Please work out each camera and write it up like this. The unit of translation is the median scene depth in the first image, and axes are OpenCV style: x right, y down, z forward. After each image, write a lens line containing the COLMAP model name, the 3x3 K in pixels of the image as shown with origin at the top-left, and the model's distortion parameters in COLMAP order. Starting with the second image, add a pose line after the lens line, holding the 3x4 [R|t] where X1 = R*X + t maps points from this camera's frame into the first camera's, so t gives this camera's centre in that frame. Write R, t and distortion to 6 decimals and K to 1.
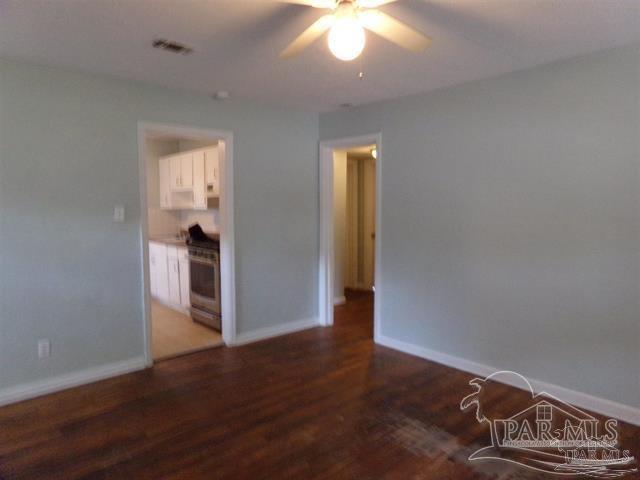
lens RADIAL K [[432.1, 0, 320.0], [0, 432.1, 240.0], [0, 0, 1]] dist [-0.001722, -0.000285]
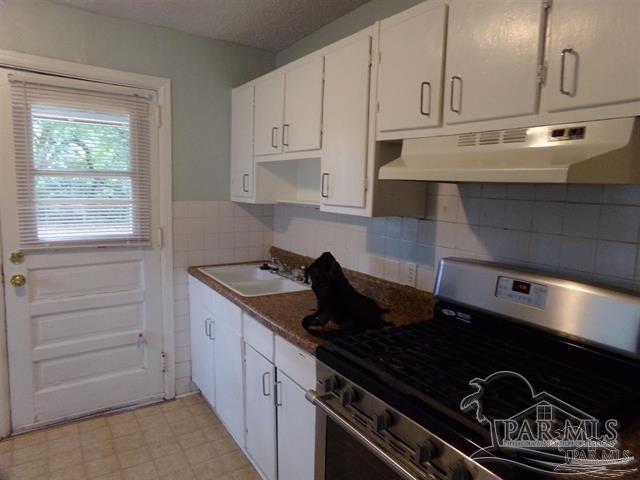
lens RADIAL K [[432.1, 0, 320.0], [0, 432.1, 240.0], [0, 0, 1]] dist [-0.001722, -0.000285]
pose [[0.988604, 0.052235, -0.141184, -0.233830], [-0.046604, 0.997992, 0.042900, -0.062046], [0.143142, -0.035831, 0.989053, 0.627869]]
